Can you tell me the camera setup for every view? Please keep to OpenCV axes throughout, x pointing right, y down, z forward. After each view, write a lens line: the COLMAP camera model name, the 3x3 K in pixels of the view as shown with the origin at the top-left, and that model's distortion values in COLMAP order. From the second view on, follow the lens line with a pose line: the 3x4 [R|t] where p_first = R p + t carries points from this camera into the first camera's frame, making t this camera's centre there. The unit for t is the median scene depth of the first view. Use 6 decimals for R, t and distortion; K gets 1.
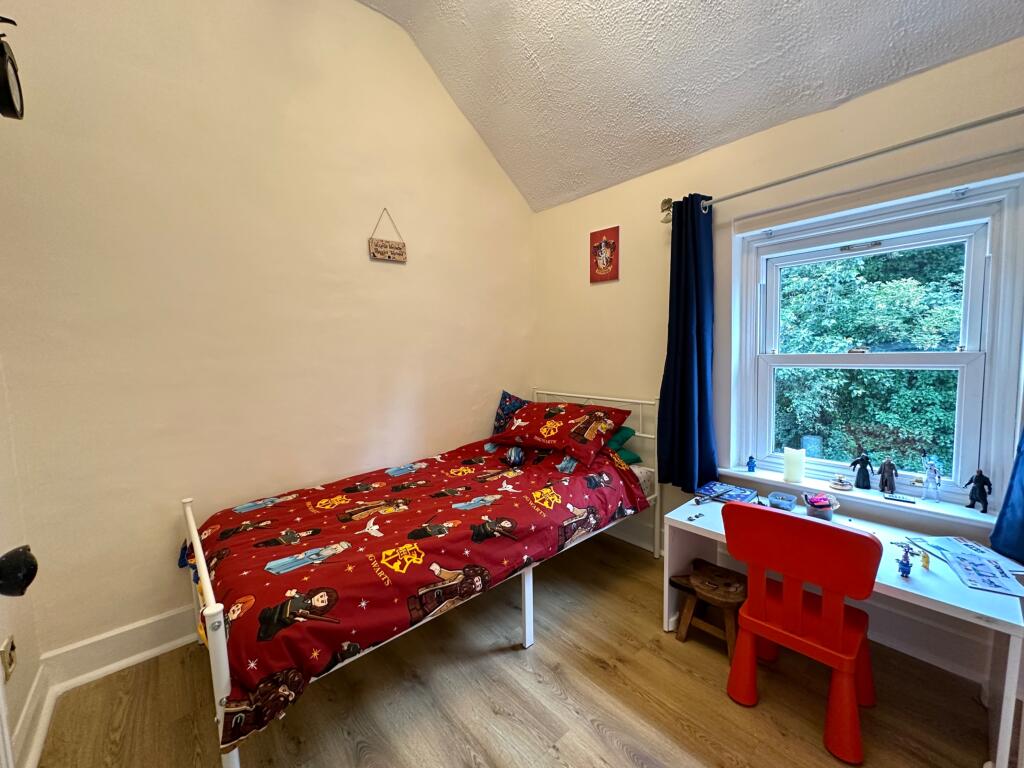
lens RADIAL K [[412.6, 0, 514.1], [0, 412.6, 384.2], [0, 0, 1]] dist [0.002576, -0.000753]
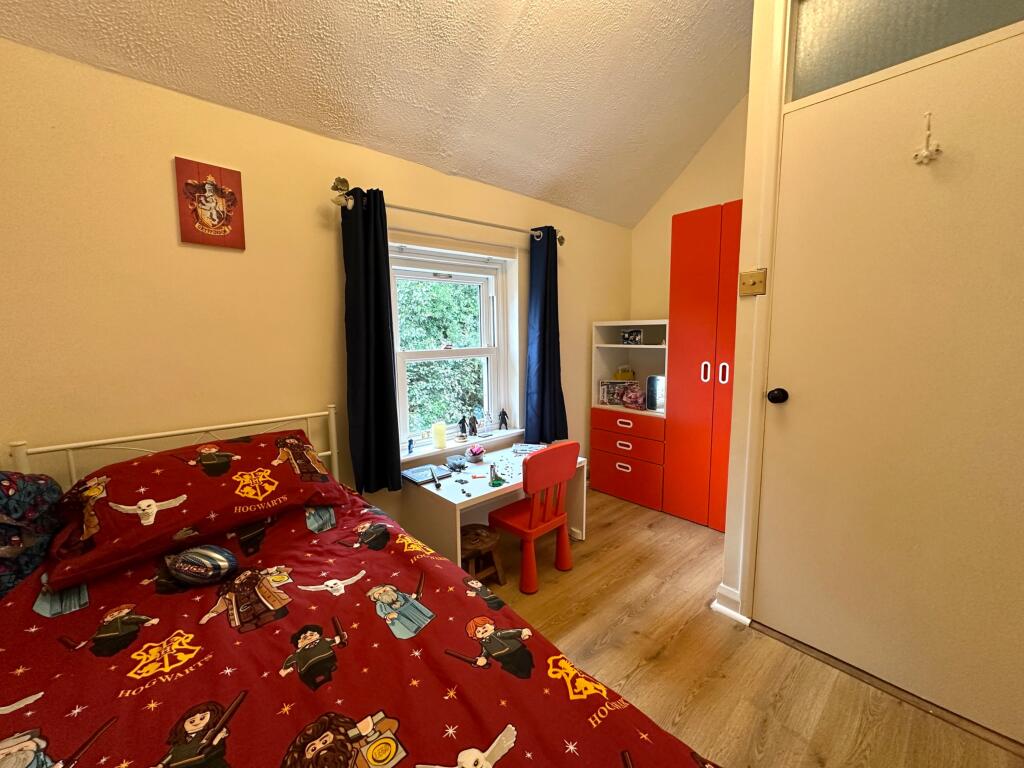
lens RADIAL K [[412.6, 0, 512.9], [0, 412.6, 381.4], [0, 0, 1]] dist [0.002576, -0.000753]
pose [[-0.010478, -0.095785, 0.995347, -0.564913], [0.096169, 0.990691, 0.096349, -0.070775], [-0.995310, 0.096731, -0.001169, 0.694564]]
